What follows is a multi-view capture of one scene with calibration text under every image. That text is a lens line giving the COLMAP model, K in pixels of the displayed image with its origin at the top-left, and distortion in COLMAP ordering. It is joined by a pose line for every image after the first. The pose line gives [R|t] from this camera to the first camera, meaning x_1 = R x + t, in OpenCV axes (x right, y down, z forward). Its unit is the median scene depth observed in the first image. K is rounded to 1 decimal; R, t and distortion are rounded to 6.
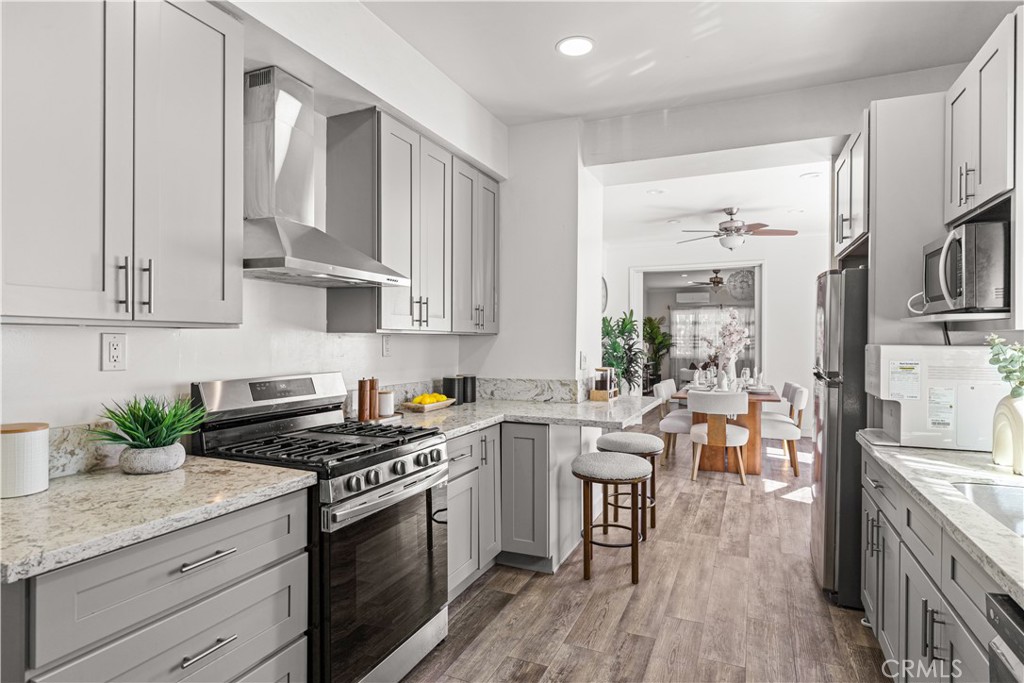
lens RADIAL K [[556.5, 0, 512.0], [0, 556.5, 341.5], [0, 0, 1]] dist [-0.000033, -0.001008]
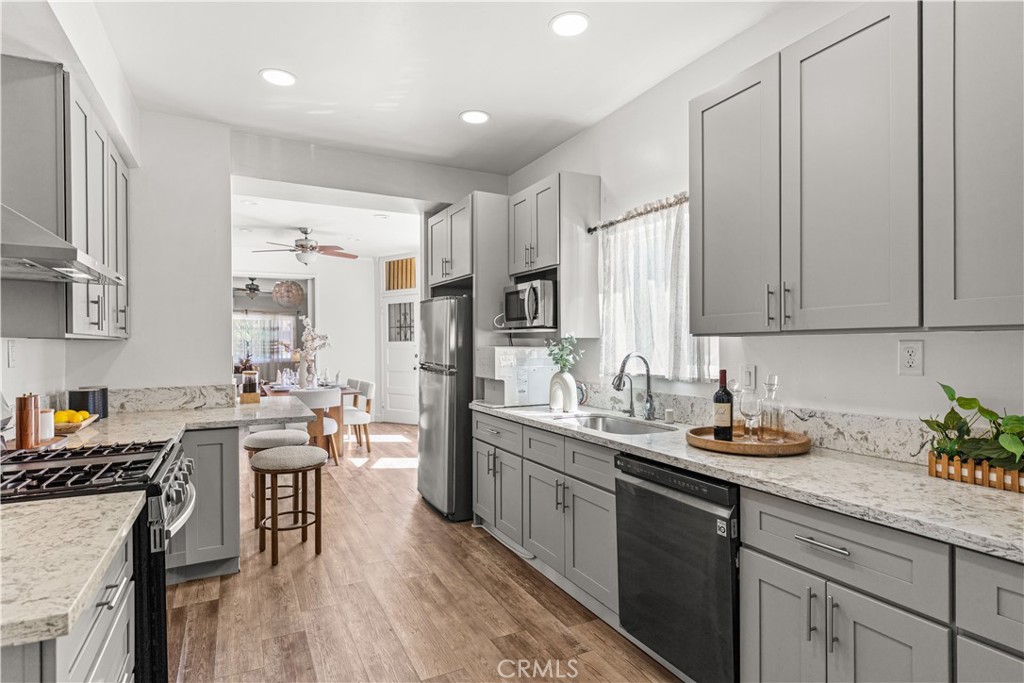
lens RADIAL K [[530.1, 0, 511.8], [0, 530.1, 347.5], [0, 0, 1]] dist [-0.000879, 0.000056]
pose [[0.630305, -0.010369, 0.776279, -0.375881], [0.007856, 0.999945, 0.006979, -0.001321], [-0.776308, 0.001699, 0.630351, -0.013075]]
